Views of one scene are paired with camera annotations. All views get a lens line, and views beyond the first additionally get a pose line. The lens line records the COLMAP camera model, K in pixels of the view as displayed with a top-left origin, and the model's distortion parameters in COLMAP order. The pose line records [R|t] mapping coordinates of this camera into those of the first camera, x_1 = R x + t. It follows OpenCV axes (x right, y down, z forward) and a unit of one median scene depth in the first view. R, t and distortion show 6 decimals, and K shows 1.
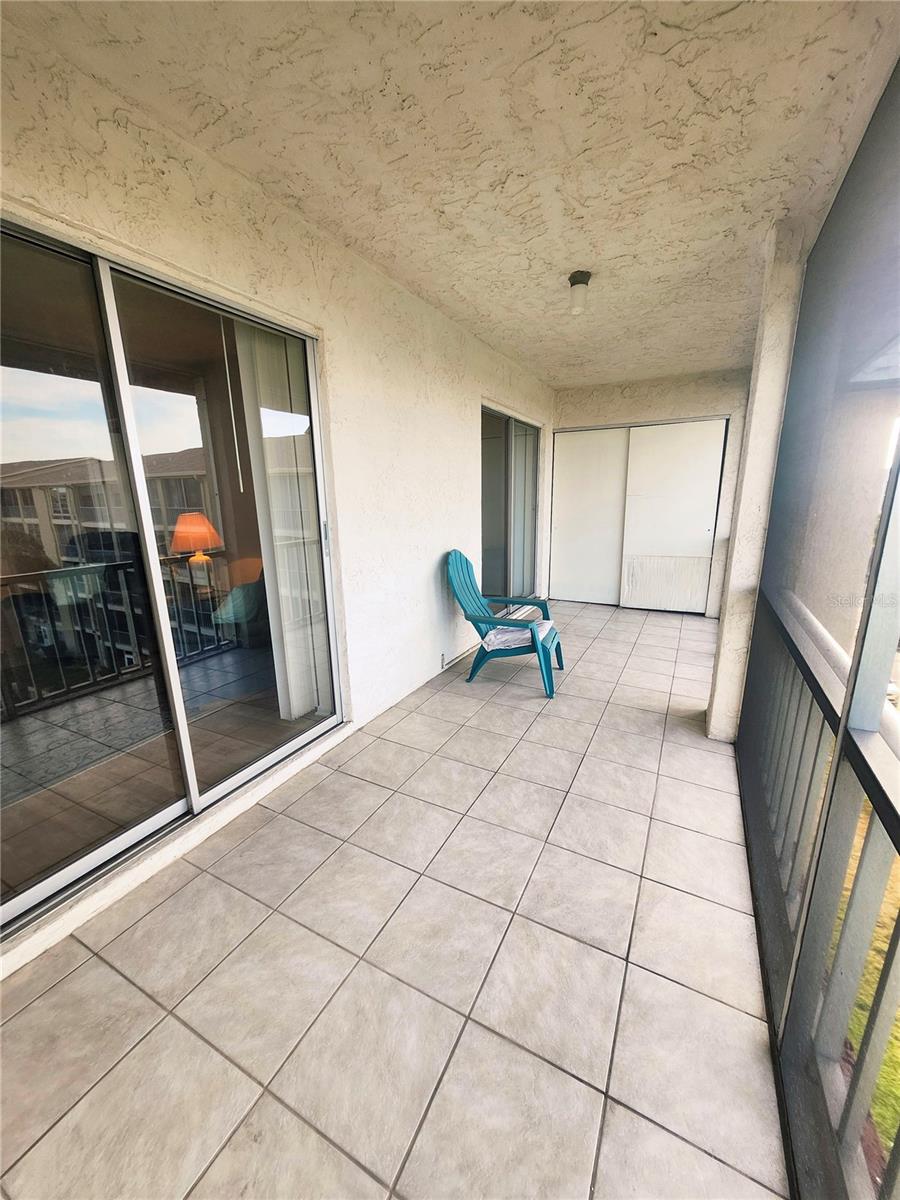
lens RADIAL K [[469.4, 0, 450.0], [0, 469.4, 600.0], [0, 0, 1]] dist [0.000195, 0.000451]
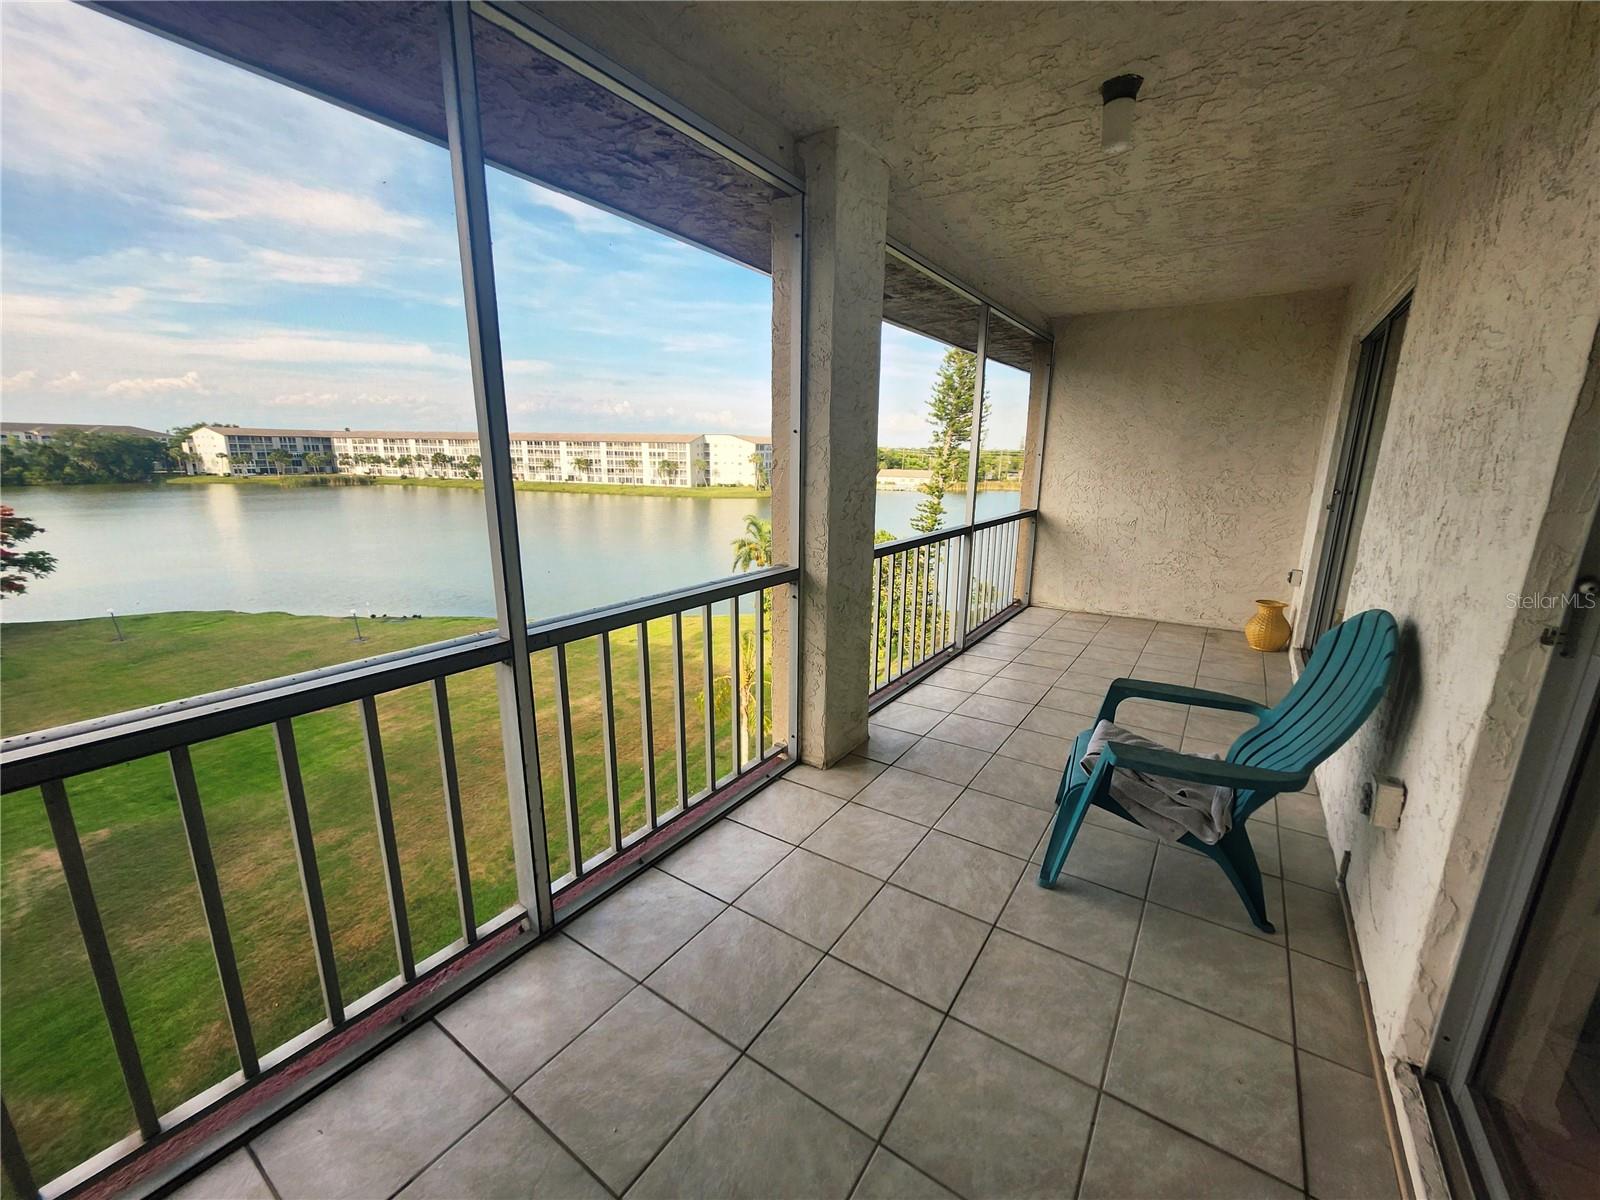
lens RADIAL K [[625.7, 0, 817.4], [0, 625.7, 594.0], [0, 0, 1]] dist [-0.000344, -0.000536]
pose [[-0.994354, -0.028615, 0.102188, 0.712108], [0.019020, 0.899310, 0.436899, -0.617061], [-0.104400, 0.436375, -0.893687, 2.582924]]
